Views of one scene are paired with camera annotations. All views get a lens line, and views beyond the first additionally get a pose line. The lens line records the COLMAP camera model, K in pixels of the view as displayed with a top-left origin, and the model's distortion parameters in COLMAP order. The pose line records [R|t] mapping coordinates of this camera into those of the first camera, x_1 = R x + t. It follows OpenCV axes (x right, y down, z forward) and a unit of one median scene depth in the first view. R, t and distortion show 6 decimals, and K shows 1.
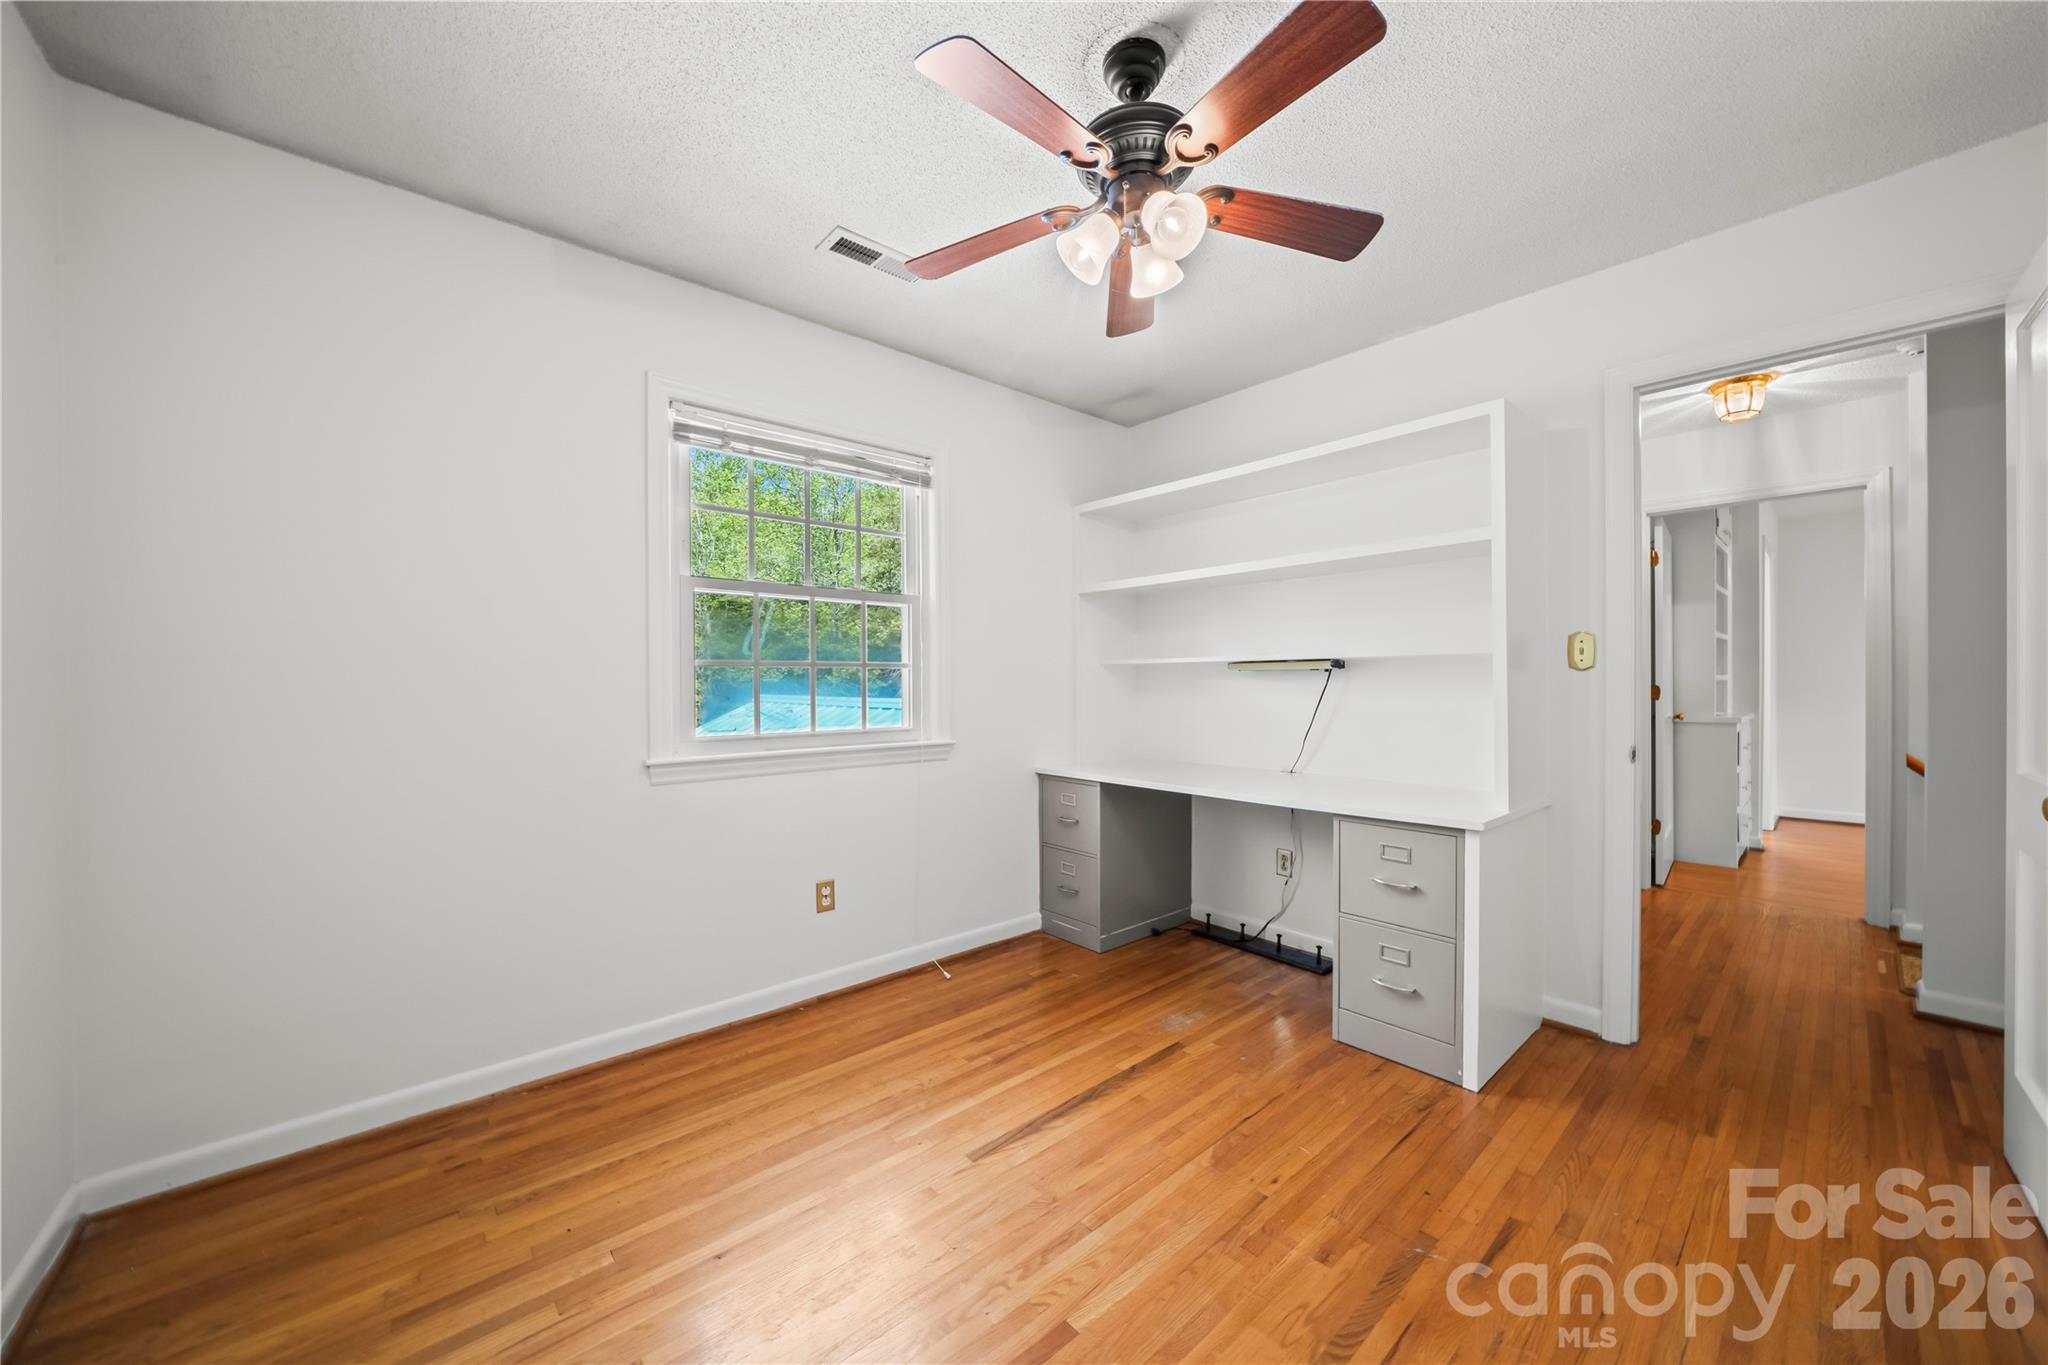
lens RADIAL K [[748.8, 0, 1024.1], [0, 748.8, 689.0], [0, 0, 1]] dist [-0.000485, -0.000057]
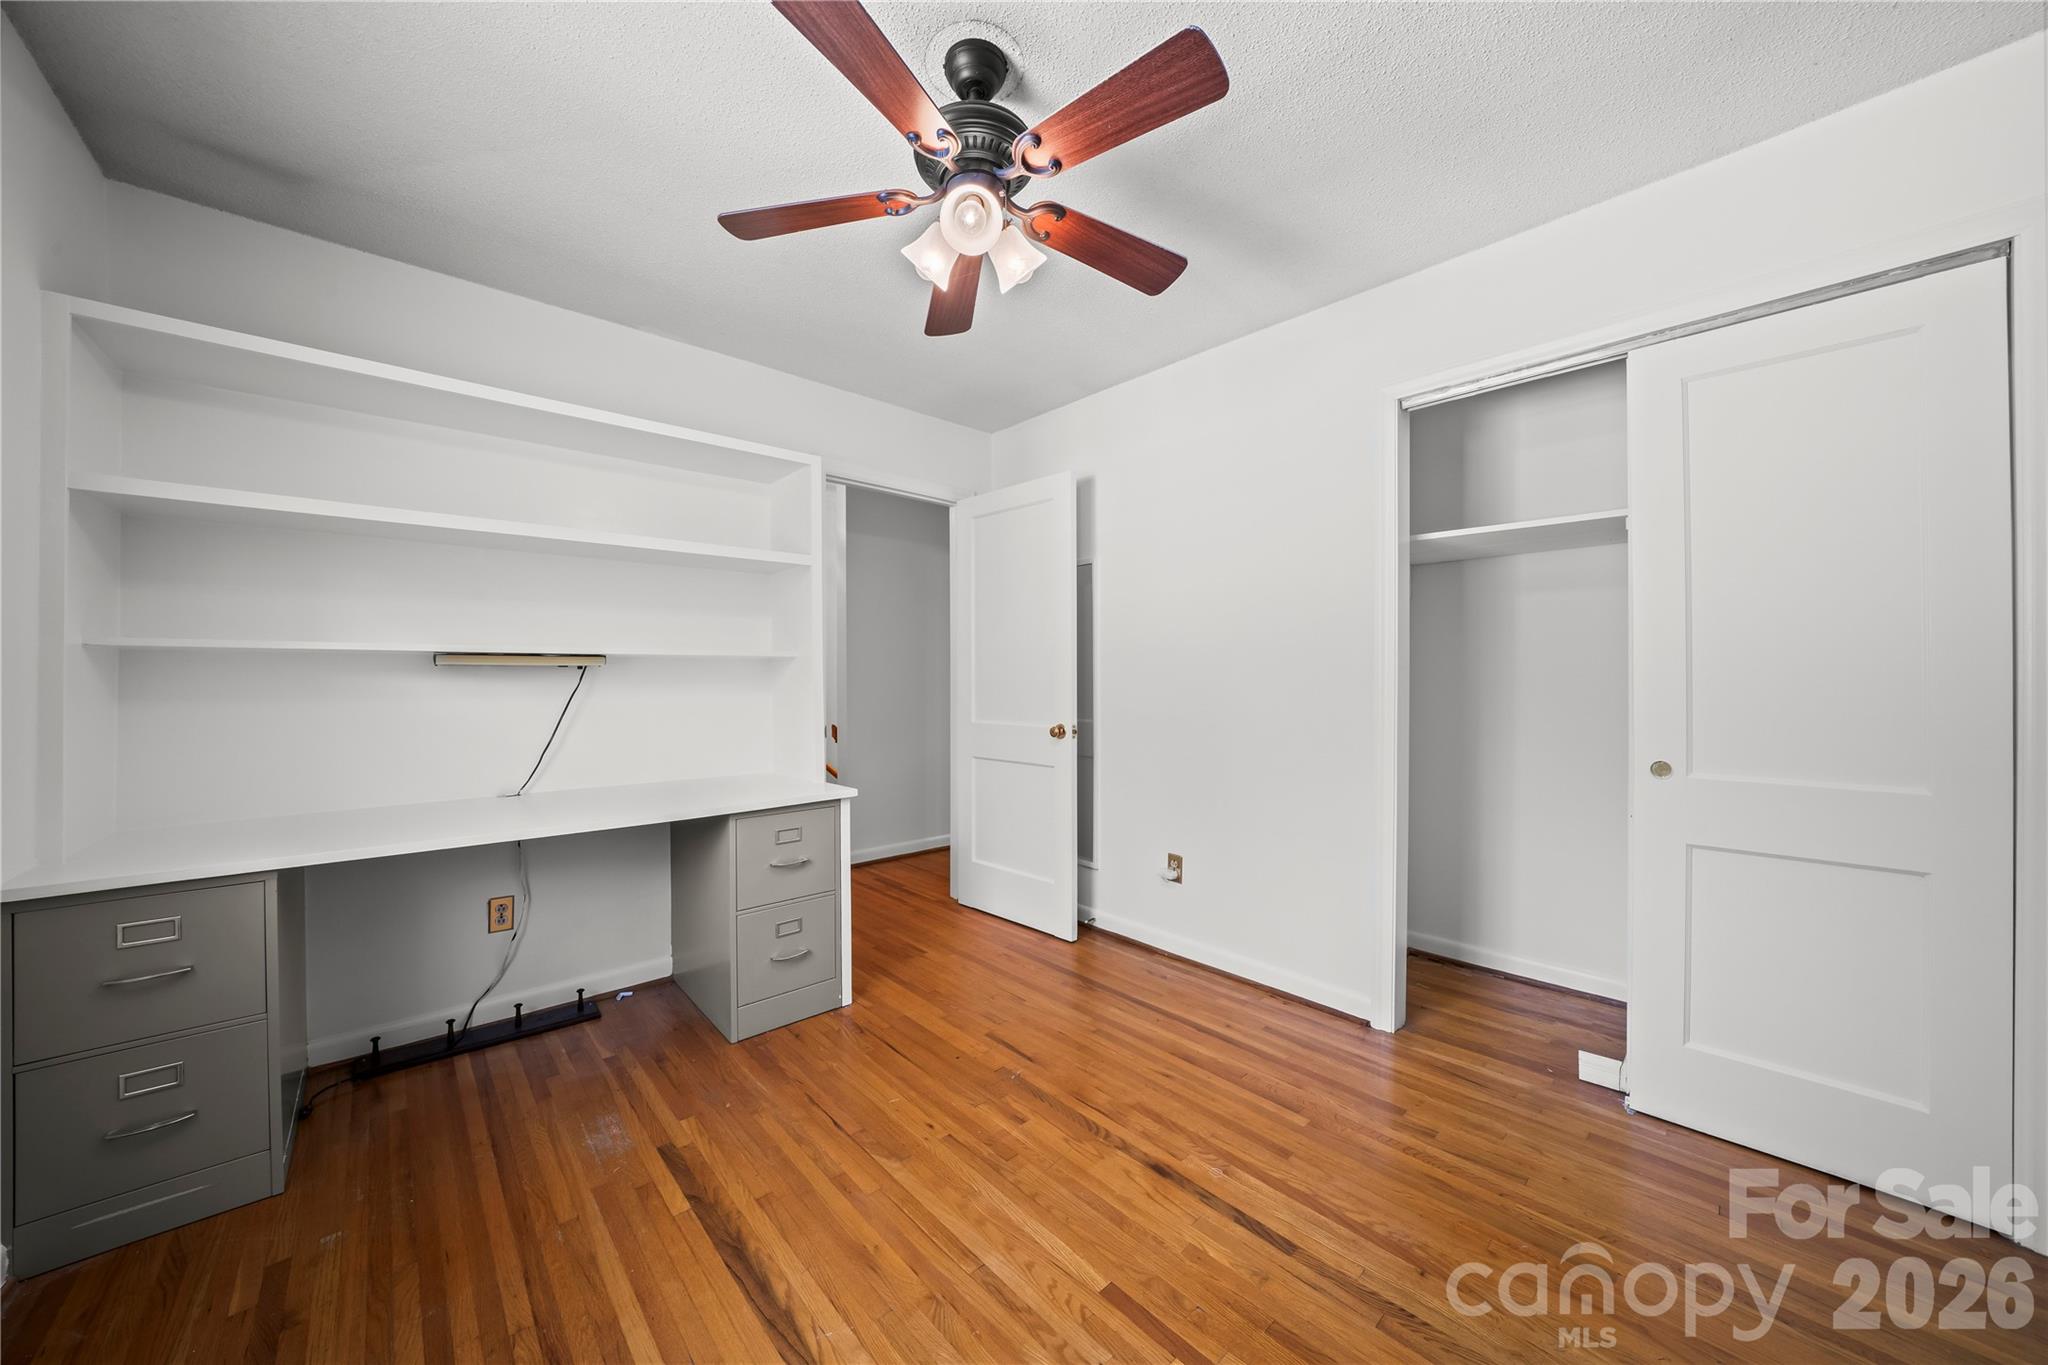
lens RADIAL K [[705.8, 0, 1021.9], [0, 705.8, 681.1], [0, 0, 1]] dist [-0.005709, -0.000059]
pose [[-0.012216, 0.001246, 0.999925, -0.593547], [0.008160, 0.999966, -0.001146, -0.006044], [-0.999892, 0.008145, -0.012226, 0.713932]]
